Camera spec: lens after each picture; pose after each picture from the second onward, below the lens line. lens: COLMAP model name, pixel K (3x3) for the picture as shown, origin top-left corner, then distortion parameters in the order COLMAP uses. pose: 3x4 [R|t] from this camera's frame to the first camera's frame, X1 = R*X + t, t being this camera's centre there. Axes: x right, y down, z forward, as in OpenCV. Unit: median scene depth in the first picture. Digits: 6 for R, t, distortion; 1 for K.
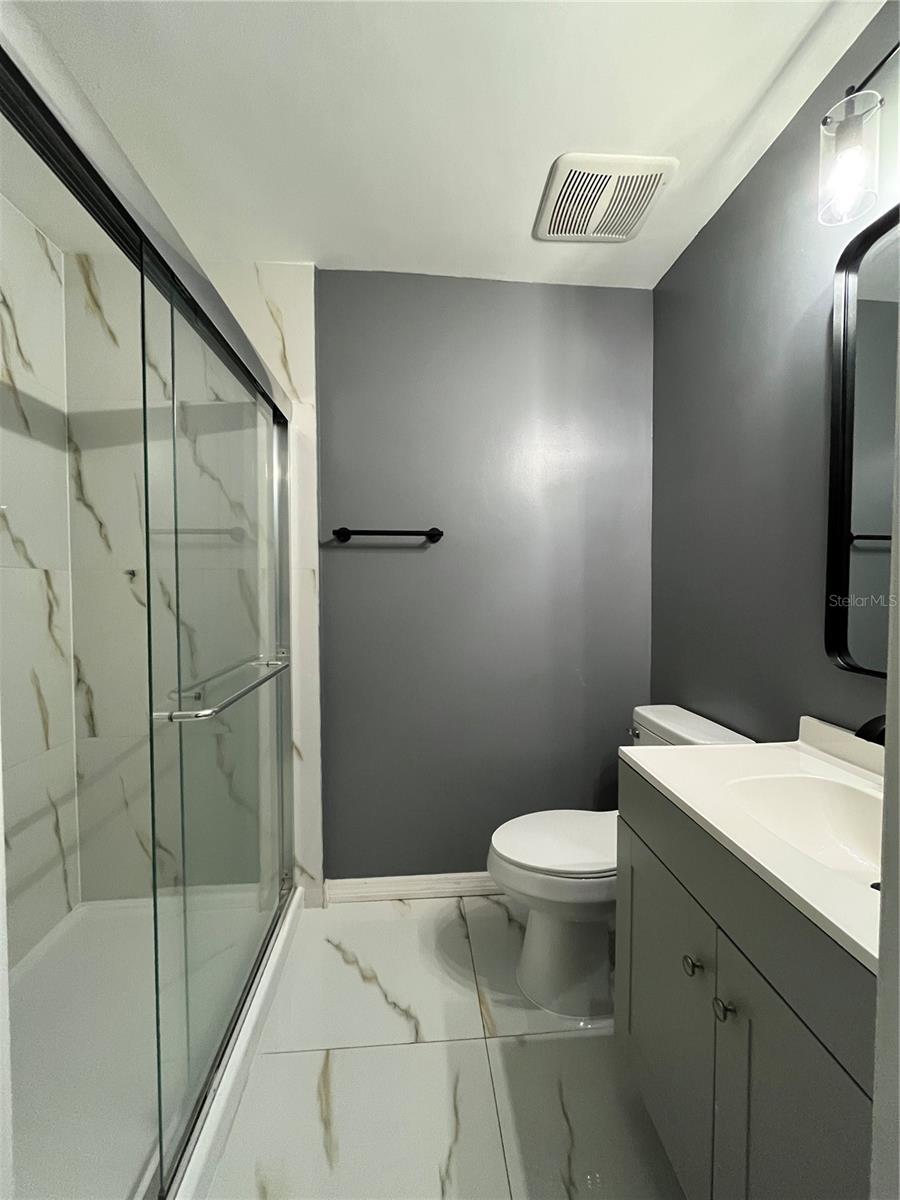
lens RADIAL K [[487.9, 0, 450.0], [0, 487.9, 600.0], [0, 0, 1]] dist [-0.001316, -0.000298]
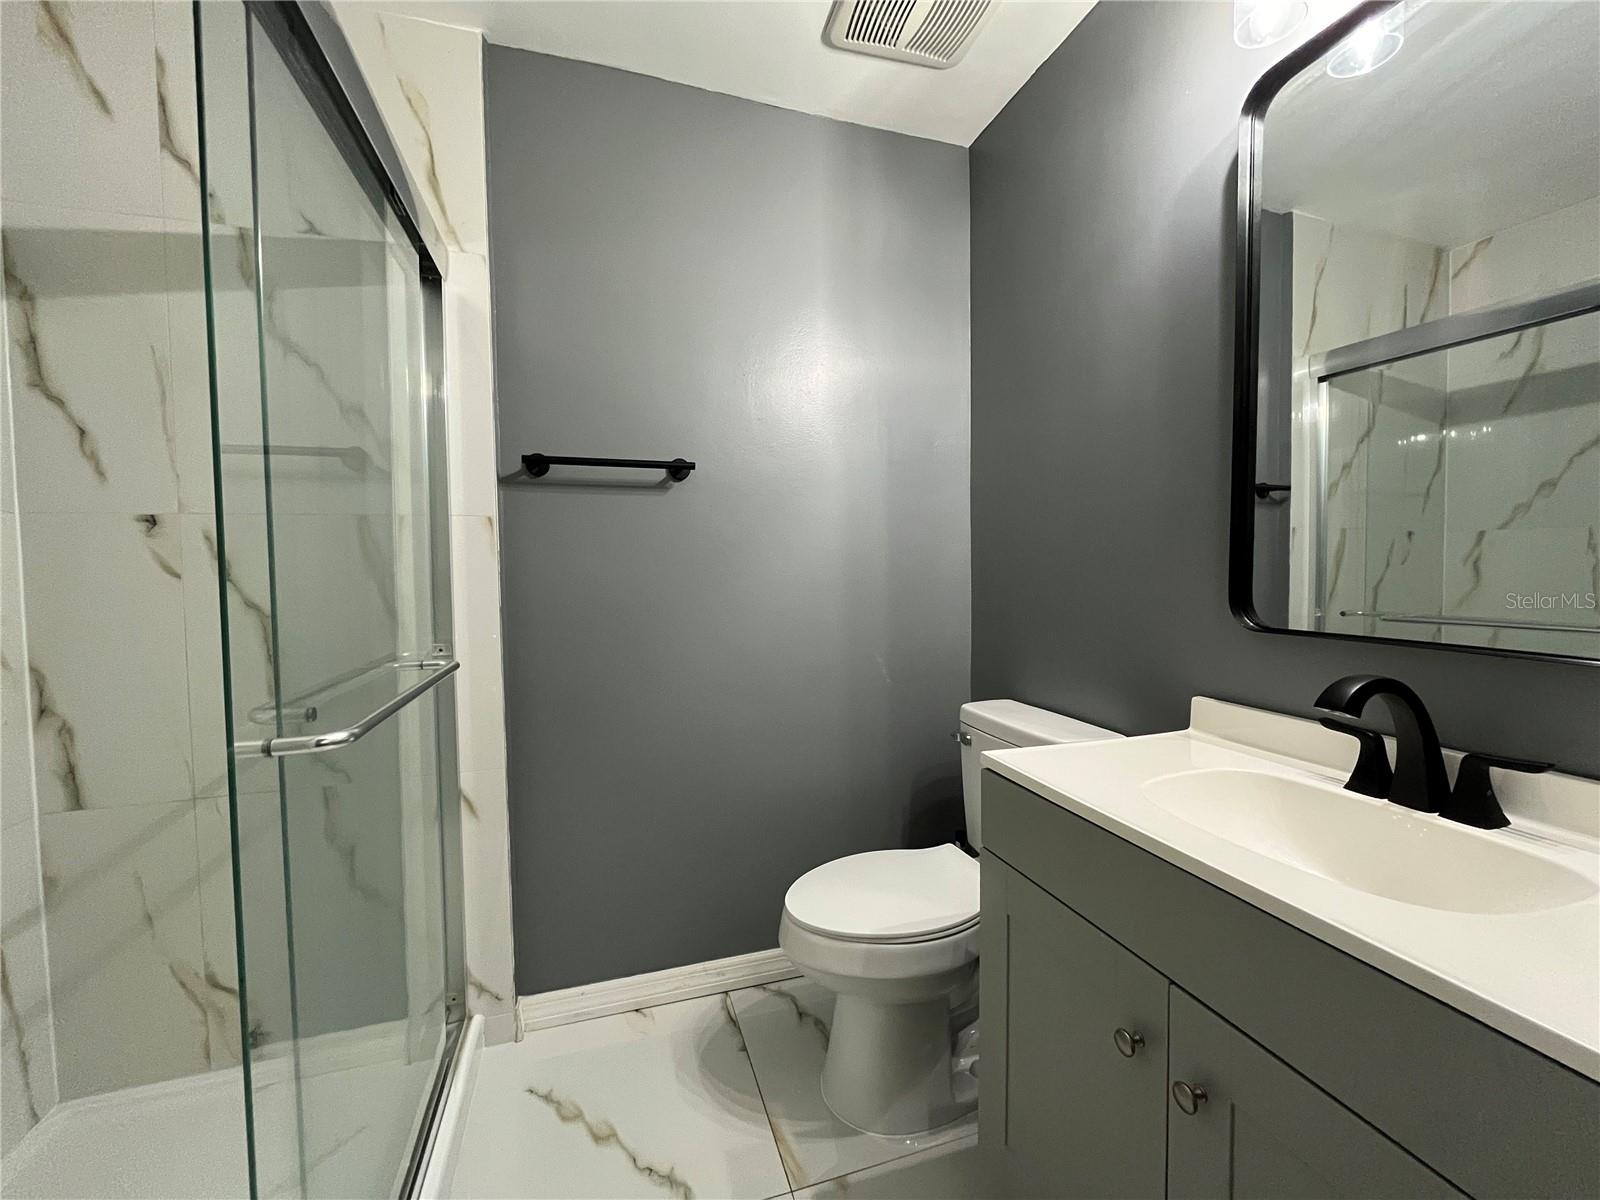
lens RADIAL K [[649.0, 0, 793.3], [0, 649.0, 597.8], [0, 0, 1]] dist [-0.001208, -0.000006]
pose [[0.975532, -0.017717, 0.219144, -0.083638], [0.015184, 0.999797, 0.013240, 0.038653], [-0.219334, -0.009588, 0.975603, 0.088930]]
